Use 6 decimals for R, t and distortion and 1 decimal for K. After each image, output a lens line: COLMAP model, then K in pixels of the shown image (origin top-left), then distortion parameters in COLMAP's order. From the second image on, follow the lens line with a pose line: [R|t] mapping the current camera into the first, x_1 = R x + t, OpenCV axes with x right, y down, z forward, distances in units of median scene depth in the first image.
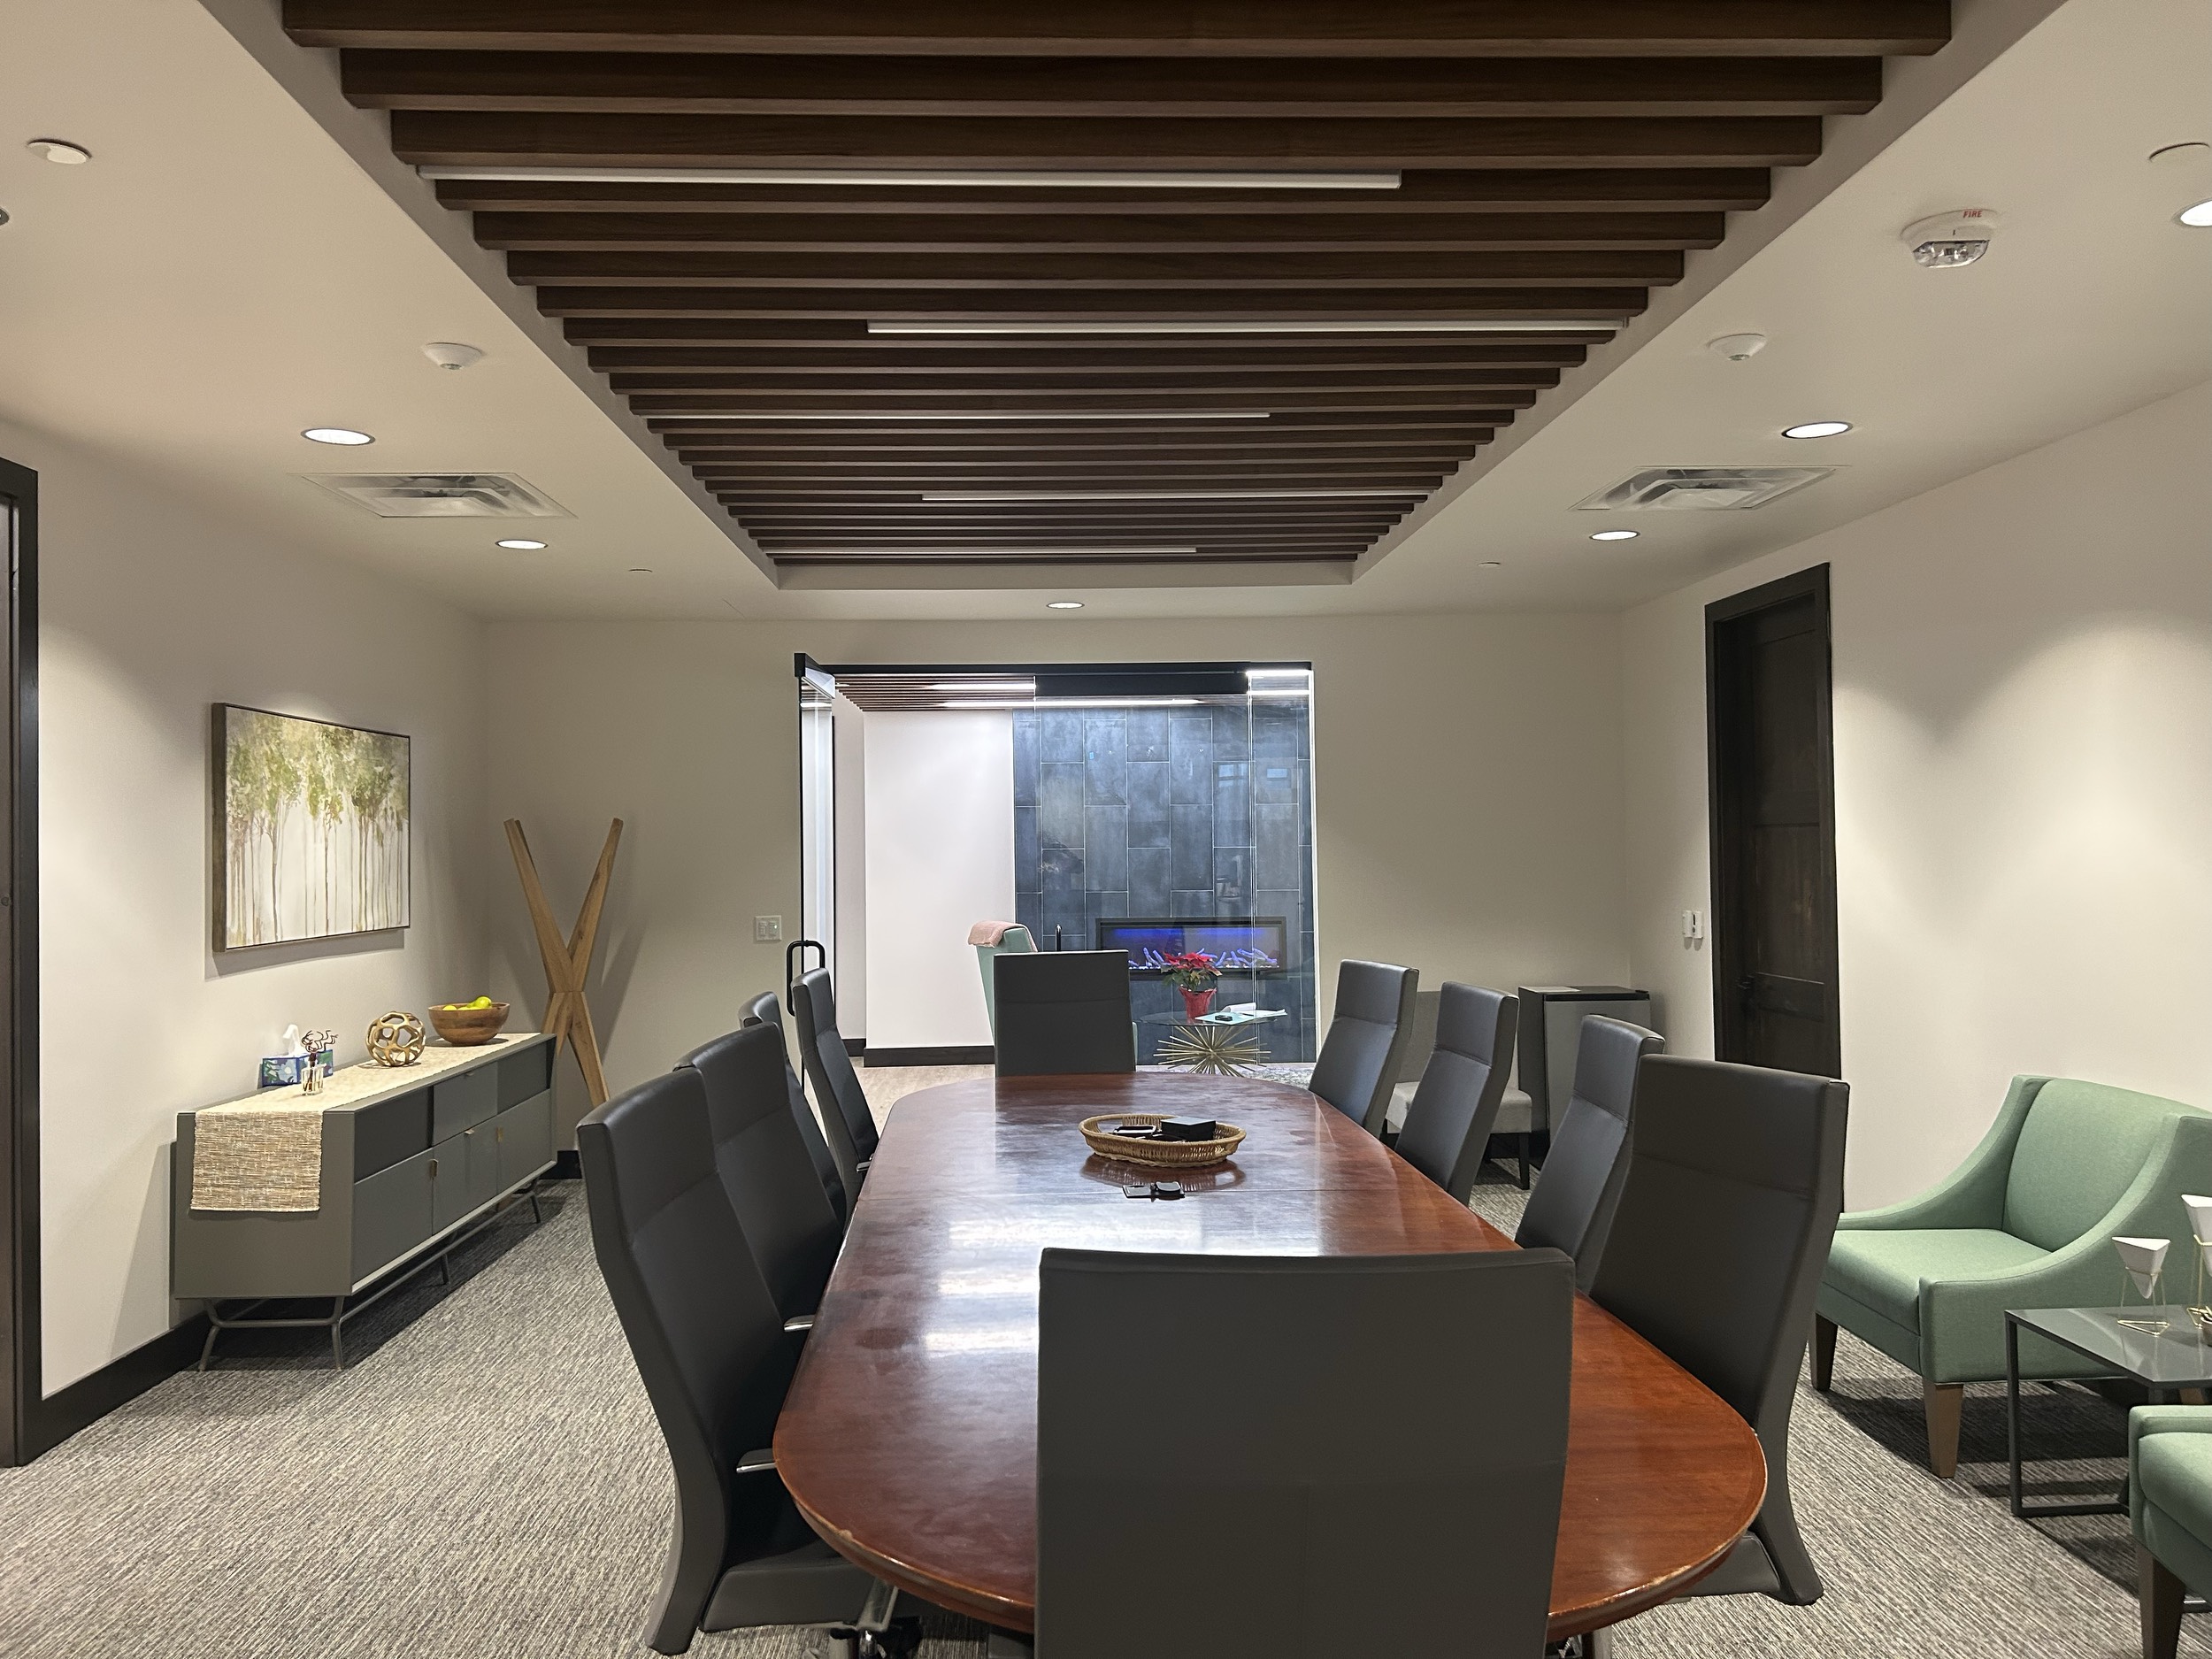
lens RADIAL K [[1659.1, 0, 1101.8], [0, 1659.1, 814.1], [0, 0, 1]] dist [0.043183, -0.034887]
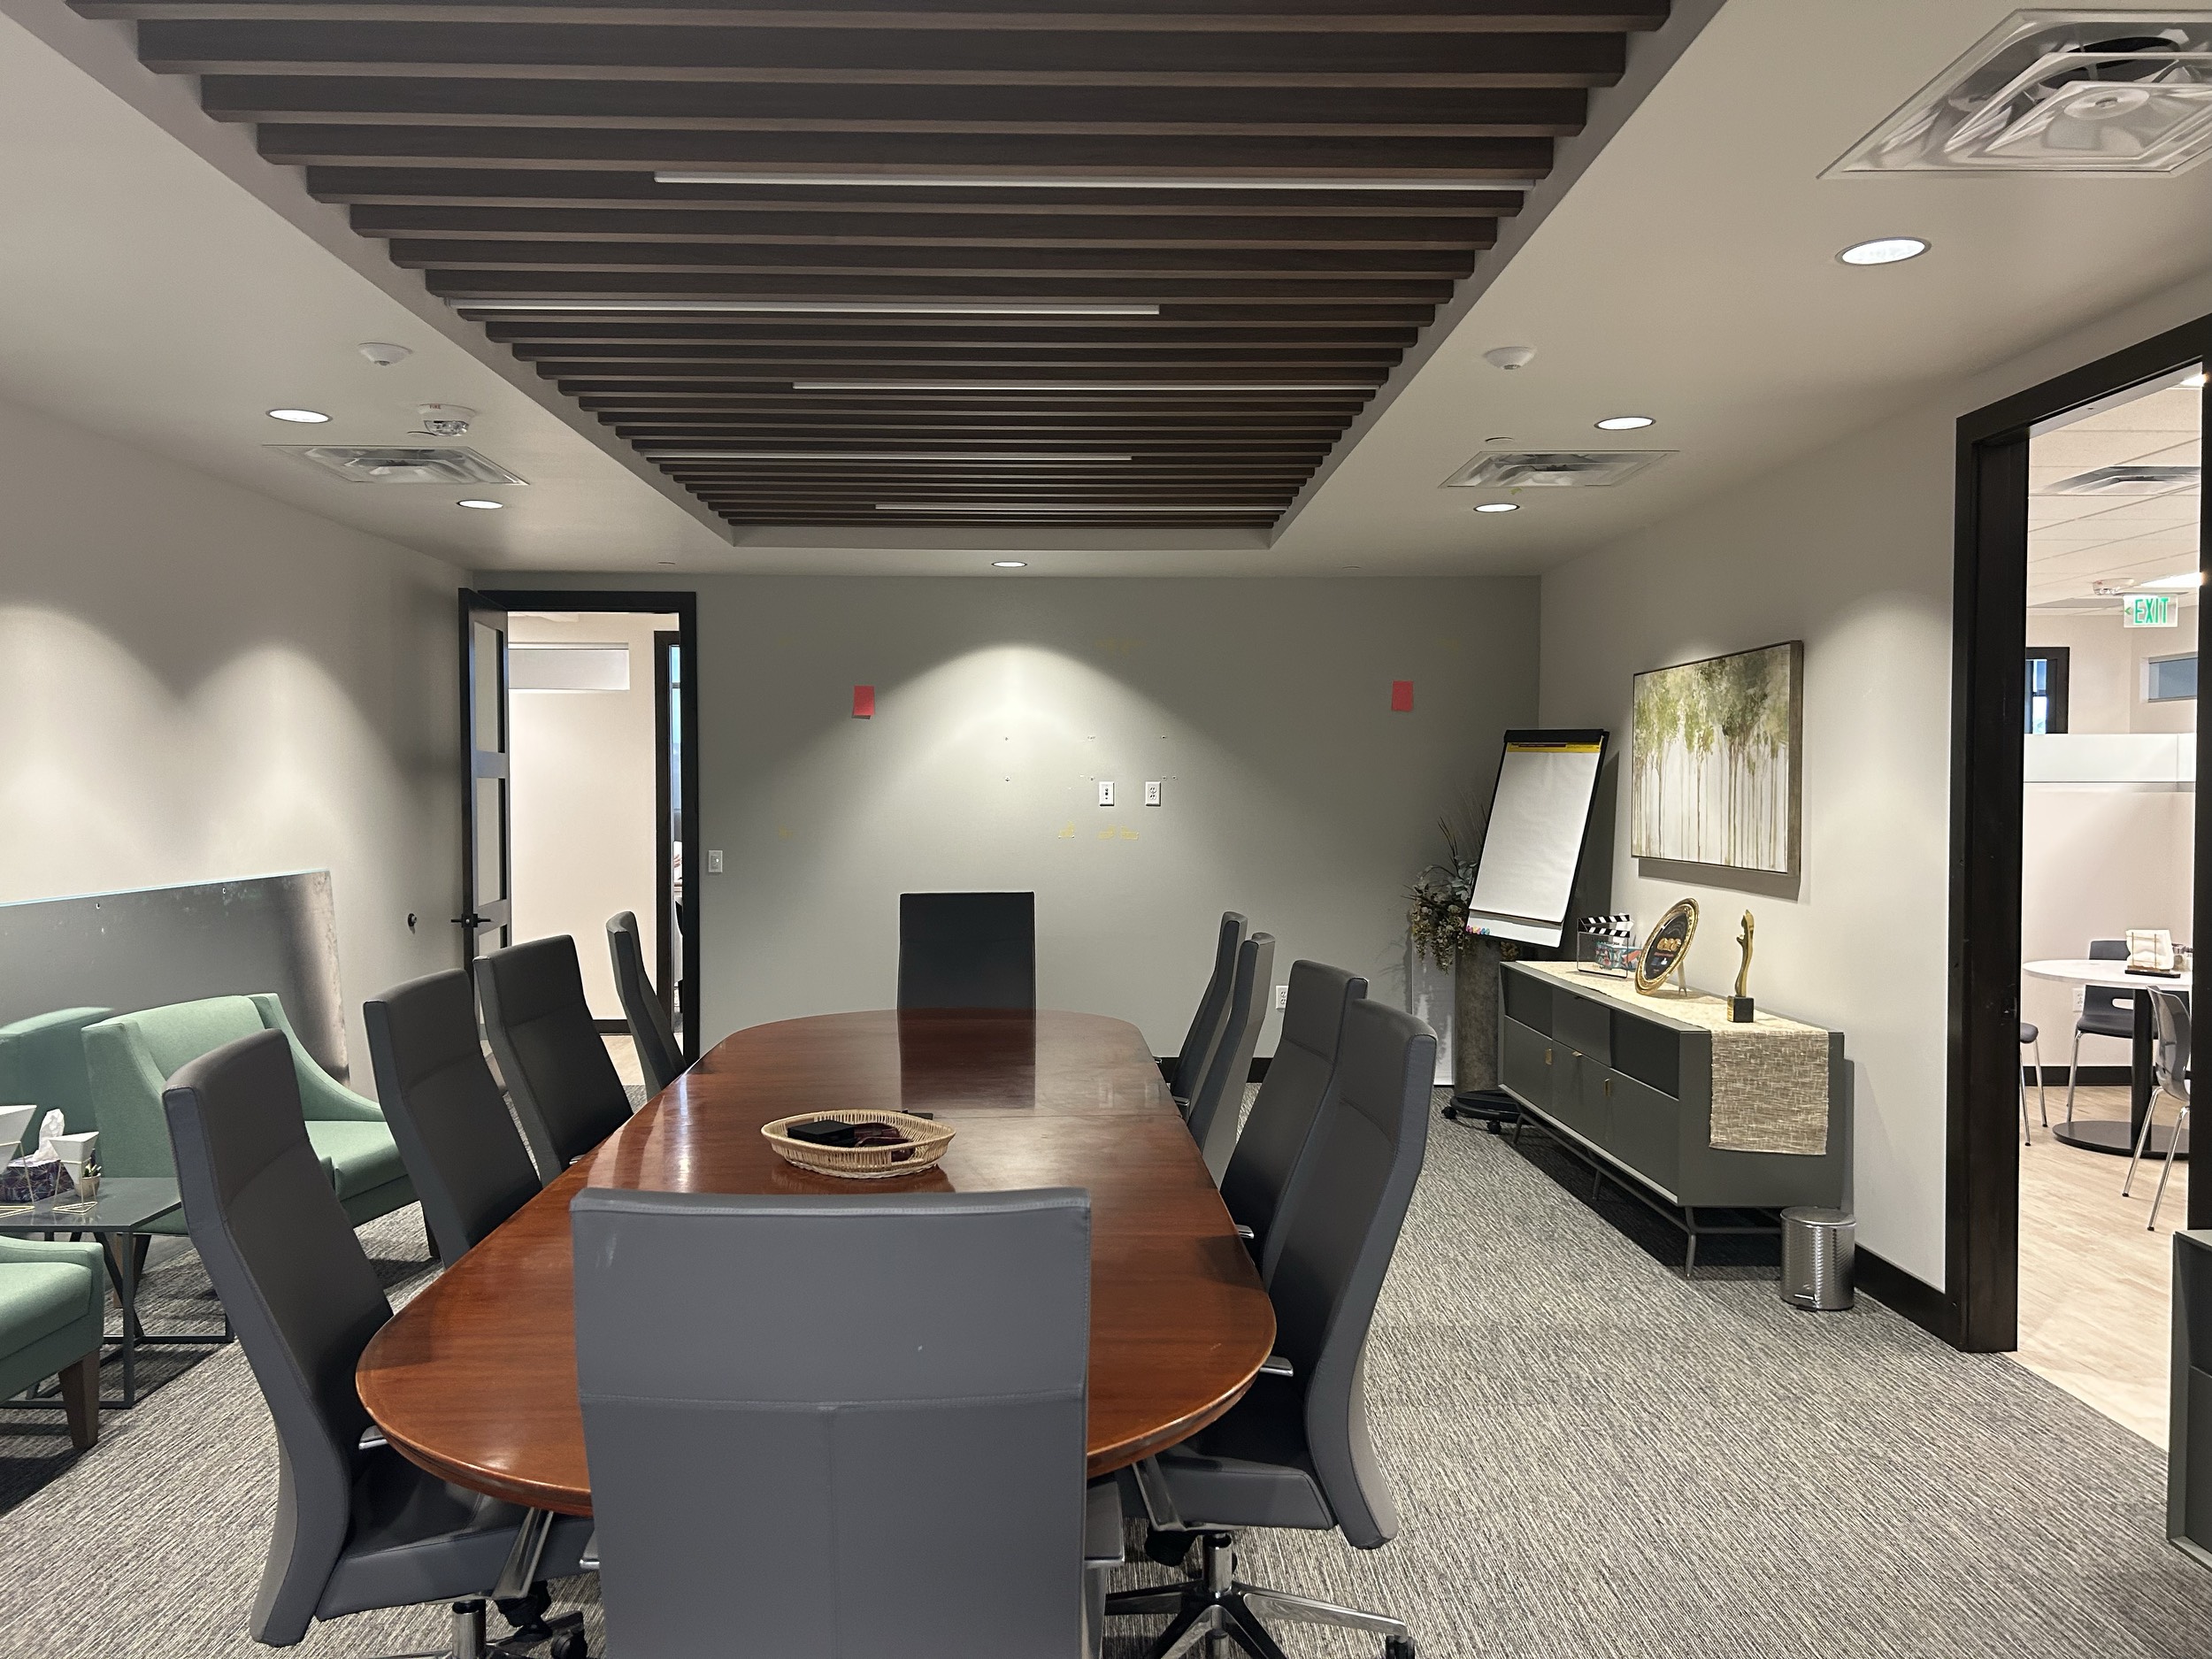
lens RADIAL K [[1659.1, 0, 1099.6], [0, 1659.1, 835.8], [0, 0, 1]] dist [0.043183, -0.034887]
pose [[-0.999632, 0.011213, 0.024715, -0.116541], [0.011399, 0.999908, 0.007391, 0.041320], [-0.024630, 0.007670, -0.999667, 1.988951]]
